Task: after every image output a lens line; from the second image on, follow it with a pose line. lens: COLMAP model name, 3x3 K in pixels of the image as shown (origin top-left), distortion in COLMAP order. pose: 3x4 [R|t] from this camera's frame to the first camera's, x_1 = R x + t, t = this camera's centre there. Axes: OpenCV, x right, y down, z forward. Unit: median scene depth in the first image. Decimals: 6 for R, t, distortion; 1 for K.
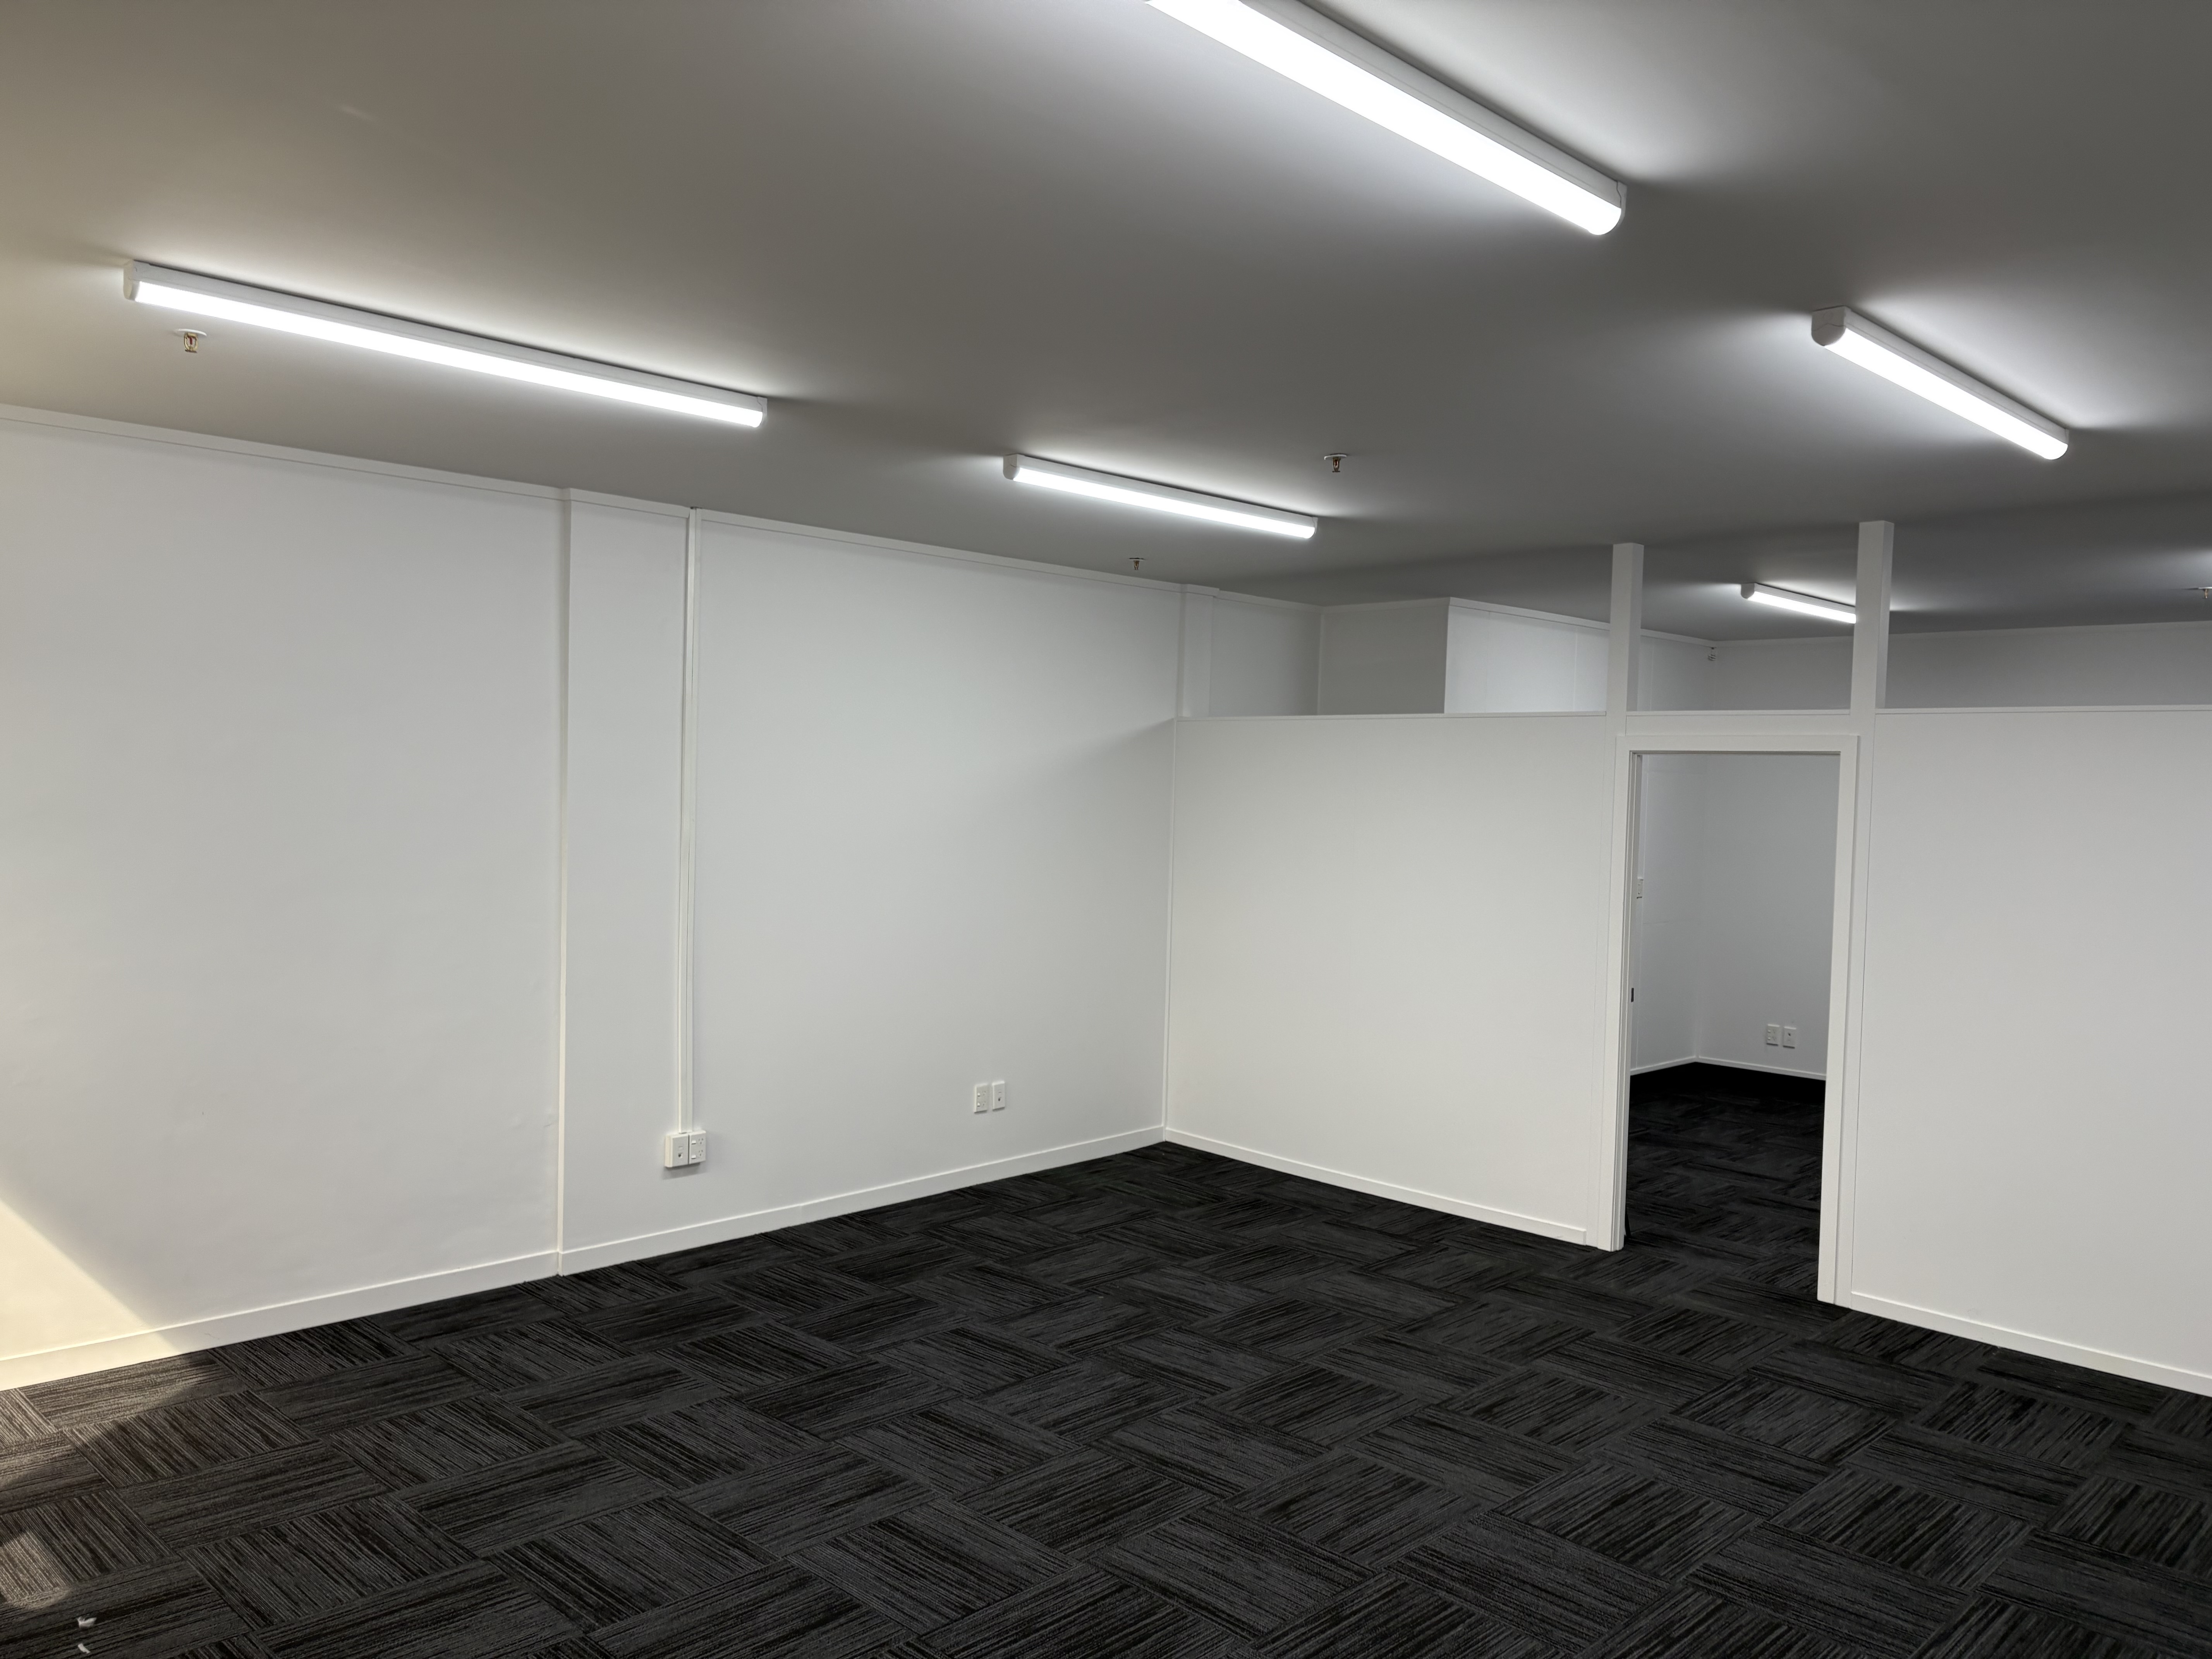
lens RADIAL K [[1656.0, 0, 1104.9], [0, 1656.0, 832.3], [0, 0, 1]] dist [-0.004063, -0.005020]
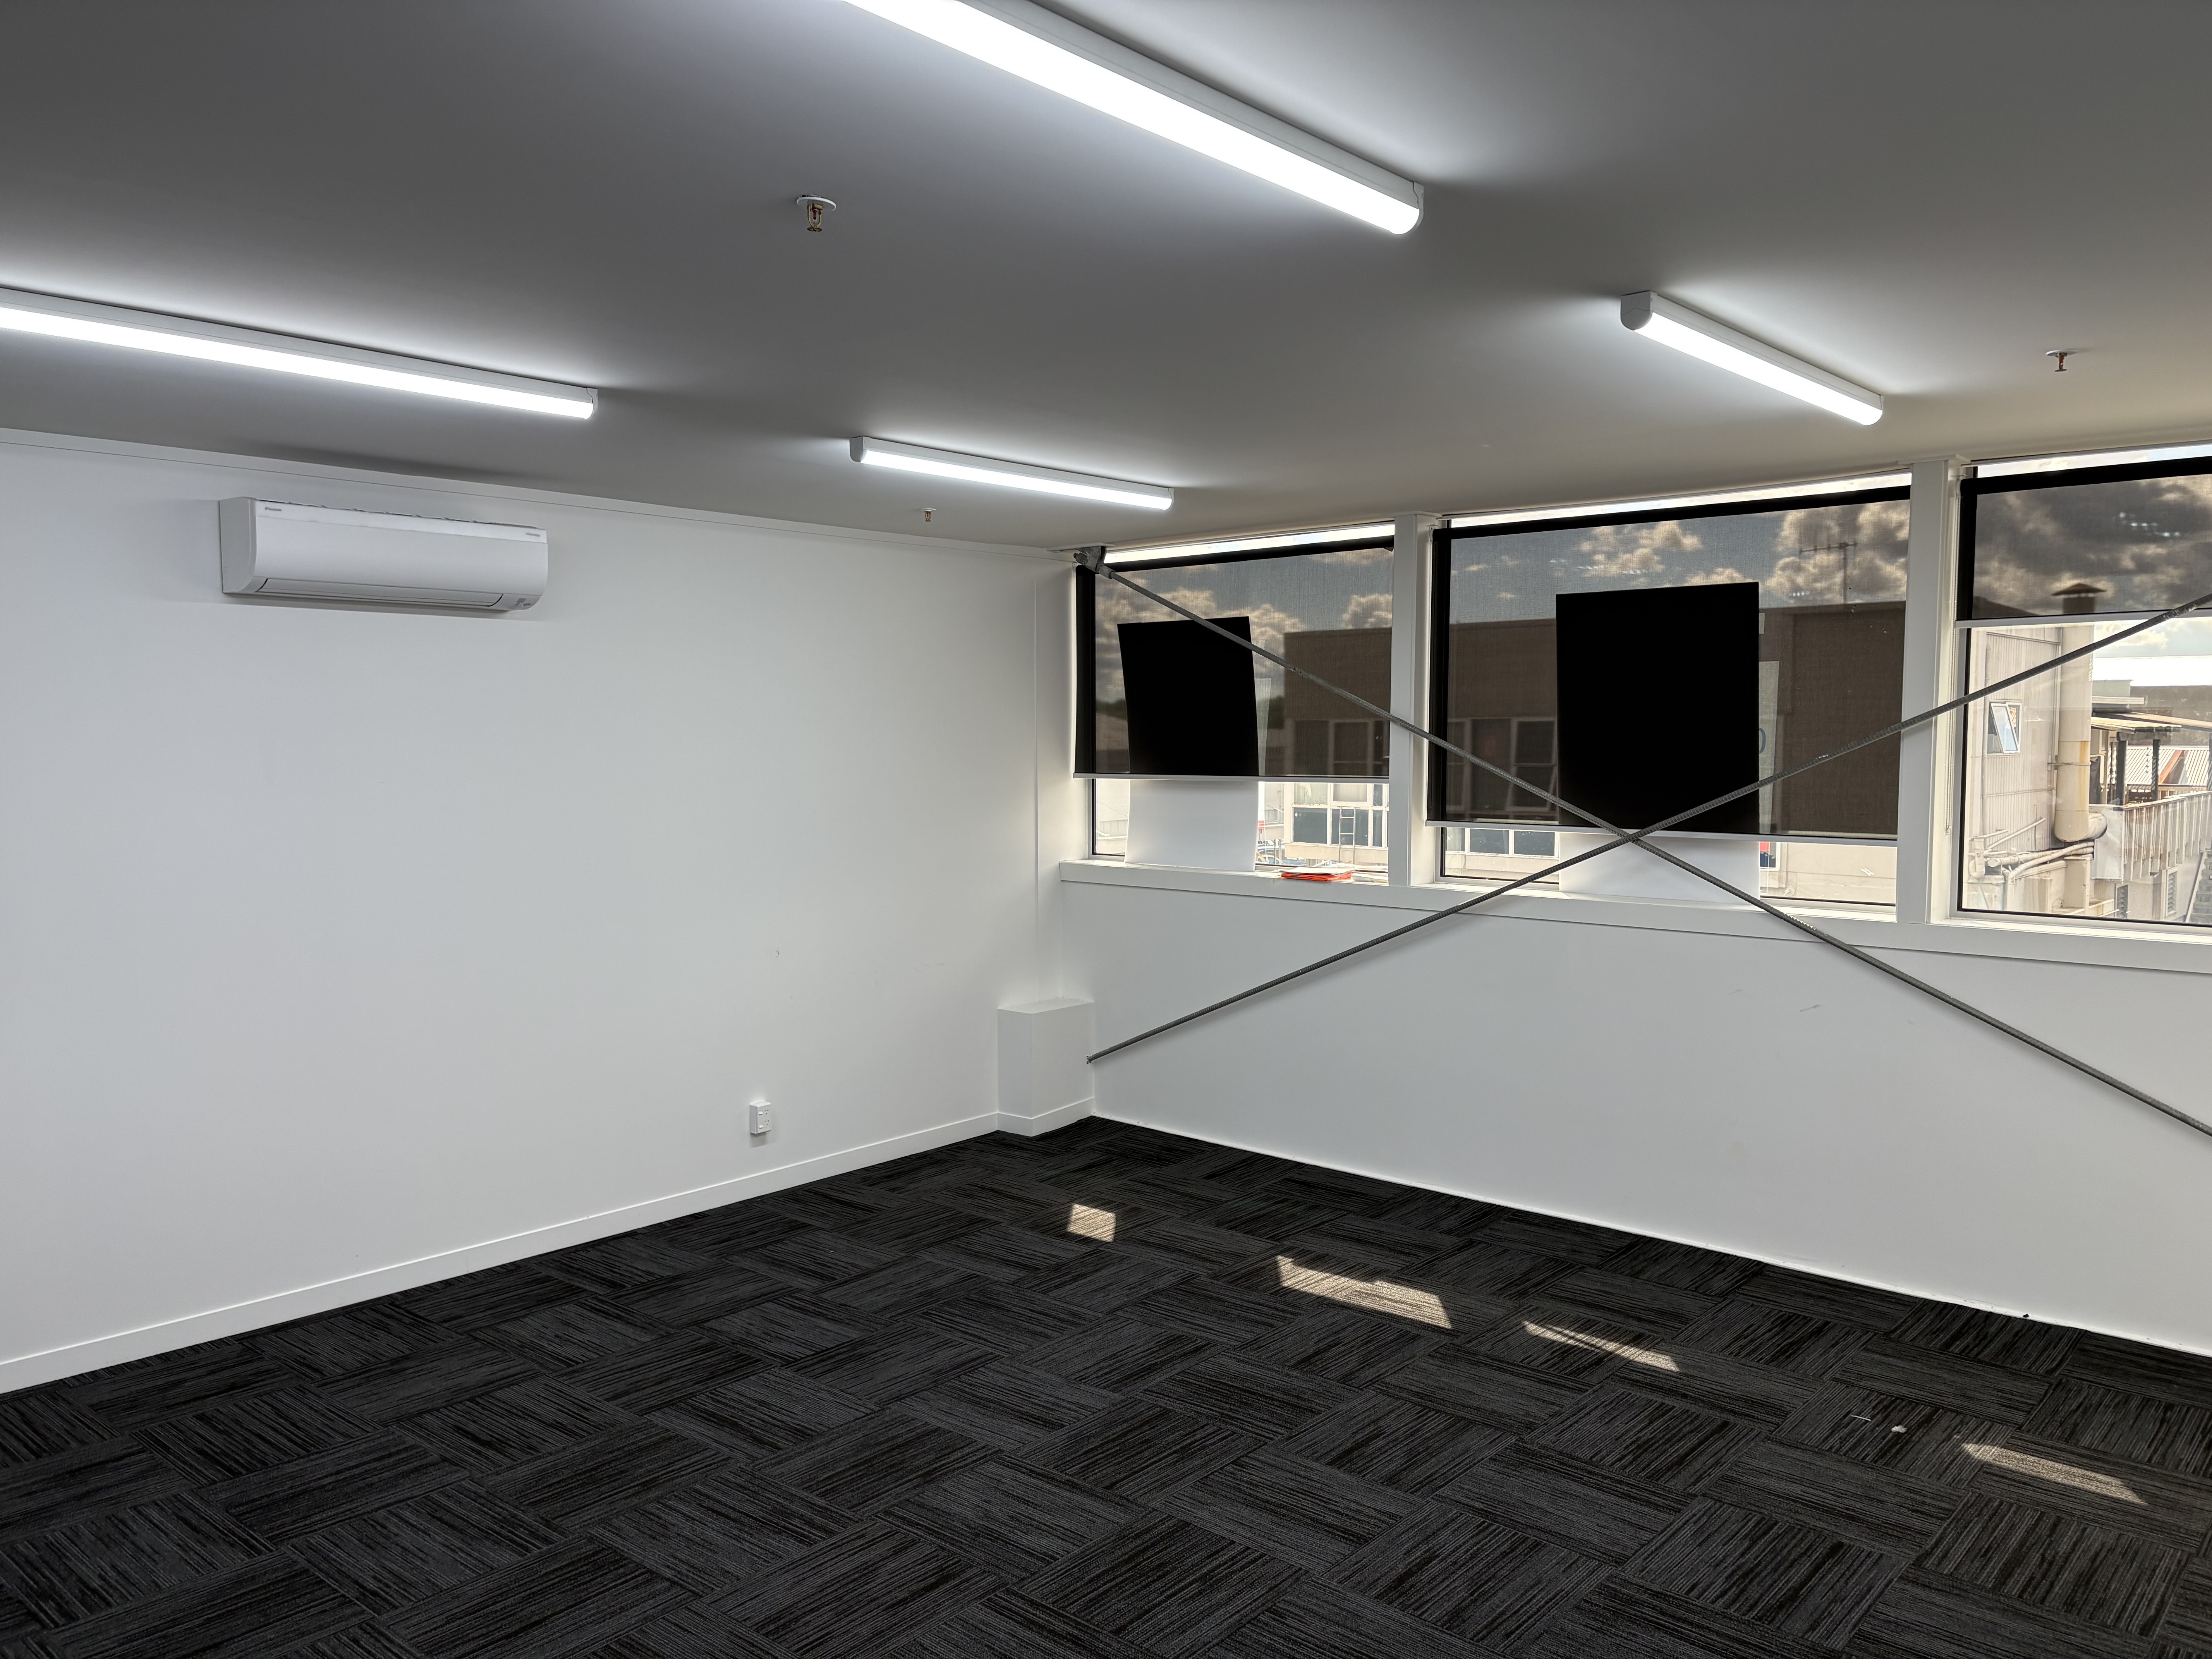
lens RADIAL K [[1656.0, 0, 1106.7], [0, 1656.0, 829.9], [0, 0, 1]] dist [-0.004063, -0.005020]
pose [[-0.997871, -0.021246, -0.061658, 0.087548], [-0.026335, 0.996207, 0.082939, -0.078085], [0.059662, 0.084386, -0.994645, 1.972108]]
